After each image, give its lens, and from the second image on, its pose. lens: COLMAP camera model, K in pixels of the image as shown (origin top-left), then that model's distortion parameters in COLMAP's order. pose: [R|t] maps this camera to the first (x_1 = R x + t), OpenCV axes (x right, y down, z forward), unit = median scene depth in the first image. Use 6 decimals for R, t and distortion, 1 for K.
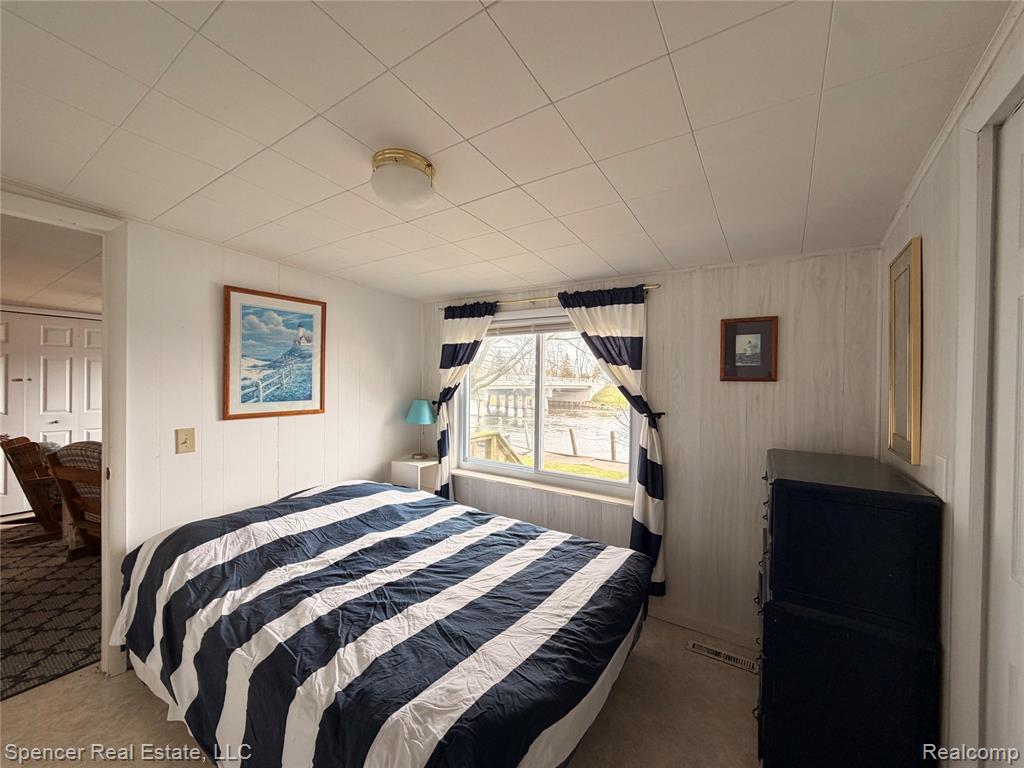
lens RADIAL K [[406.5, 0, 510.2], [0, 406.5, 382.1], [0, 0, 1]] dist [-0.000522, -0.000770]
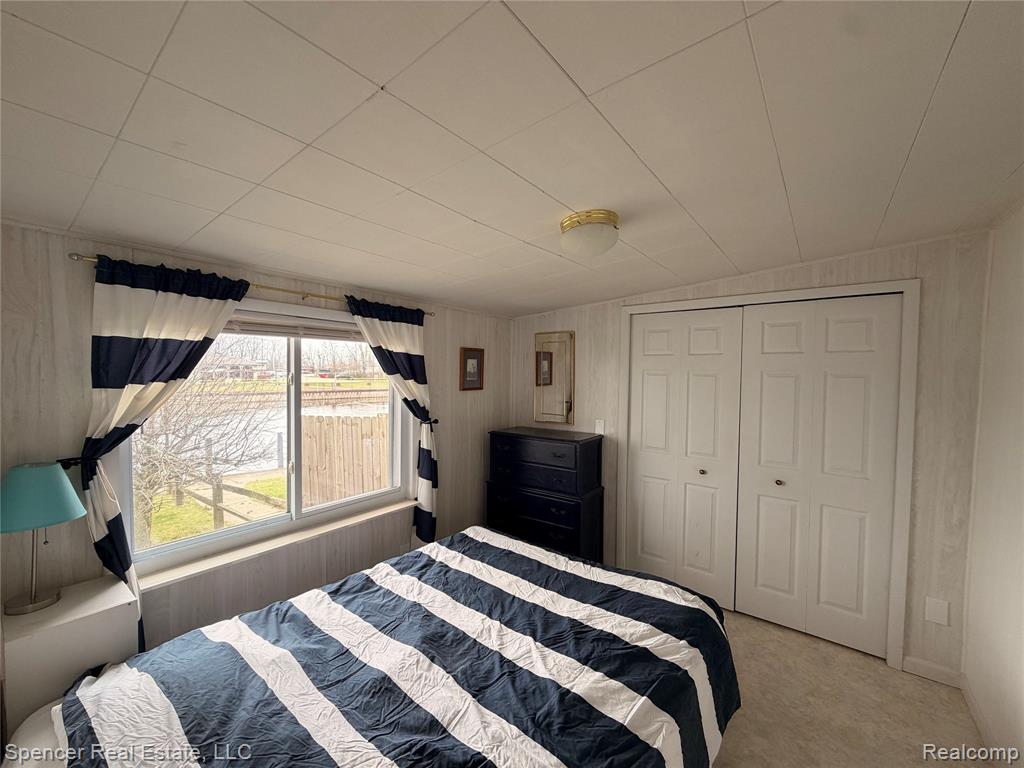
lens RADIAL K [[406.5, 0, 510.9], [0, 406.5, 387.6], [0, 0, 1]] dist [-0.000522, -0.000770]
pose [[0.075931, -0.052814, 0.995713, -0.766016], [-0.006746, 0.998546, 0.053479, -0.079216], [-0.997090, -0.010778, 0.075464, 0.630989]]
